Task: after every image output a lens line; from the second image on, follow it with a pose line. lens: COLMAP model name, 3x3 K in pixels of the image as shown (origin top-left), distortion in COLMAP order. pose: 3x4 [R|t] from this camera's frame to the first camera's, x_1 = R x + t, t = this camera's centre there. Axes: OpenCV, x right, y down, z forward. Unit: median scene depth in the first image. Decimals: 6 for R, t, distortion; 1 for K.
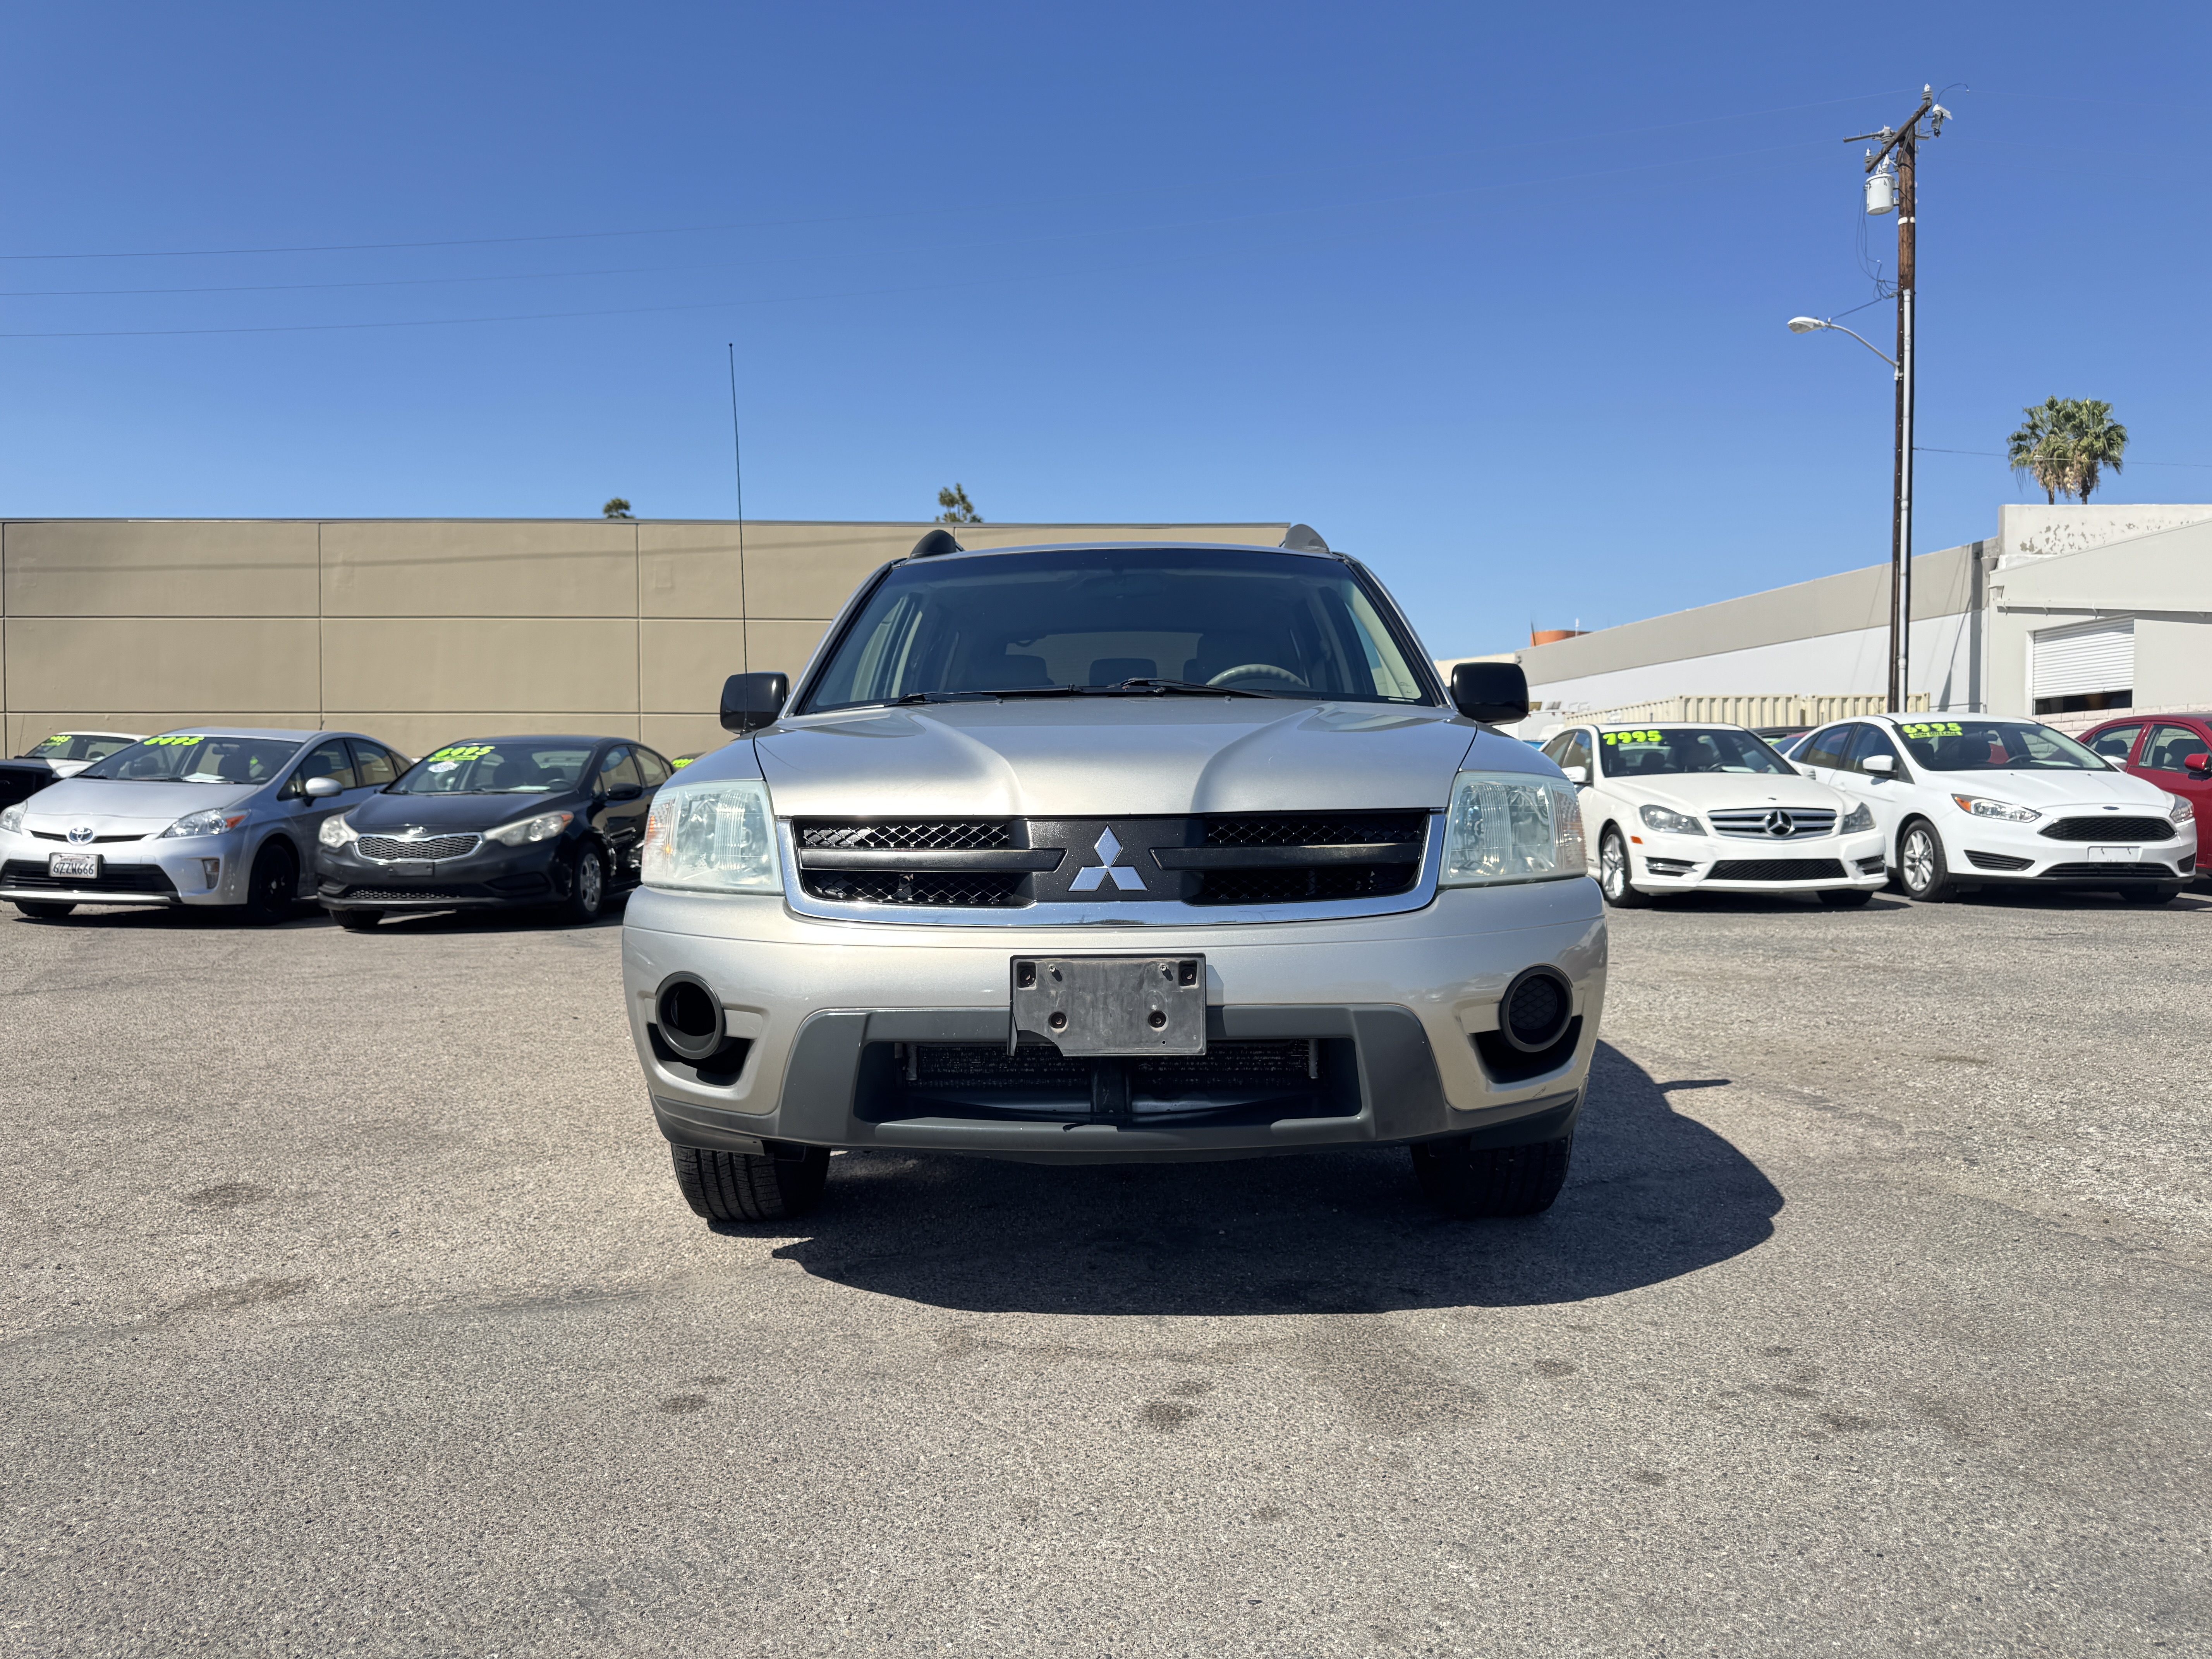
lens RADIAL K [[1598.0, 0, 1106.0], [0, 1598.0, 829.5], [0, 0, 1]] dist [0.031627, -0.035699]
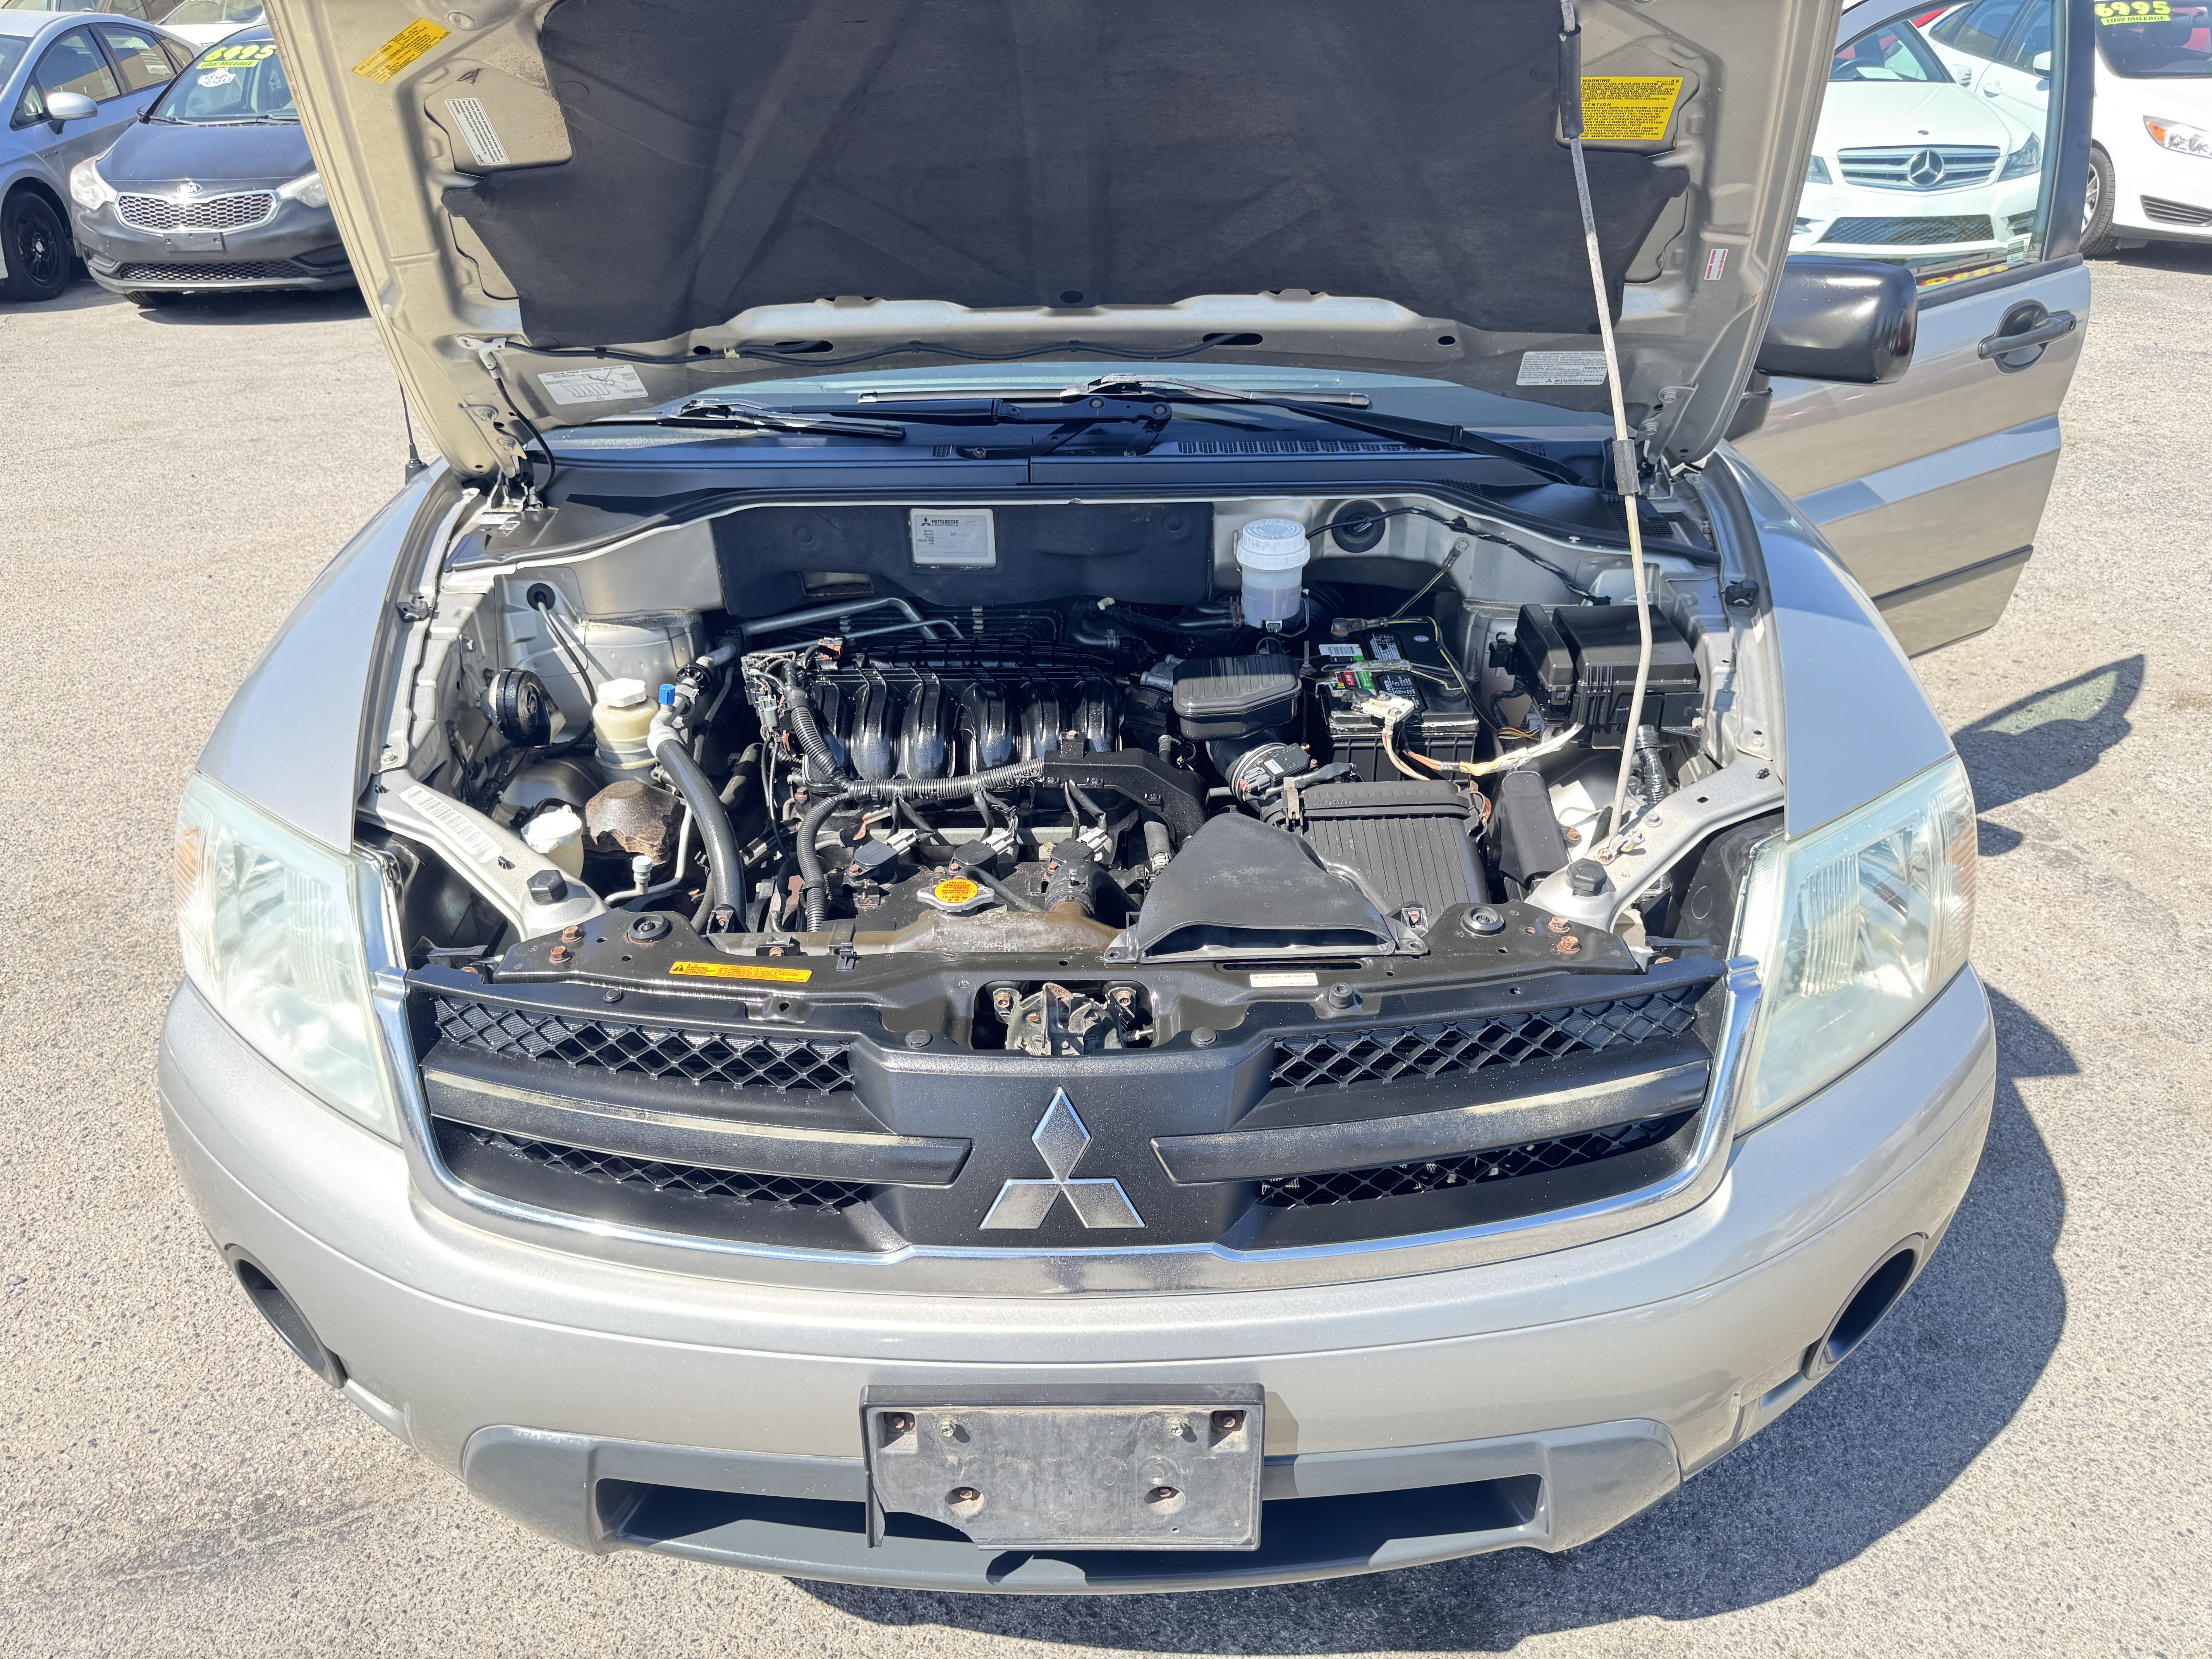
lens RADIAL K [[1577.1, 0, 1091.6], [0, 1577.1, 831.1], [0, 0, 1]] dist [0.000132, 0.002402]
pose [[0.999962, -0.004414, 0.007573, 0.004764], [0.000415, 0.886861, 0.462037, -0.201810], [-0.008756, -0.462016, 0.886828, 0.452962]]
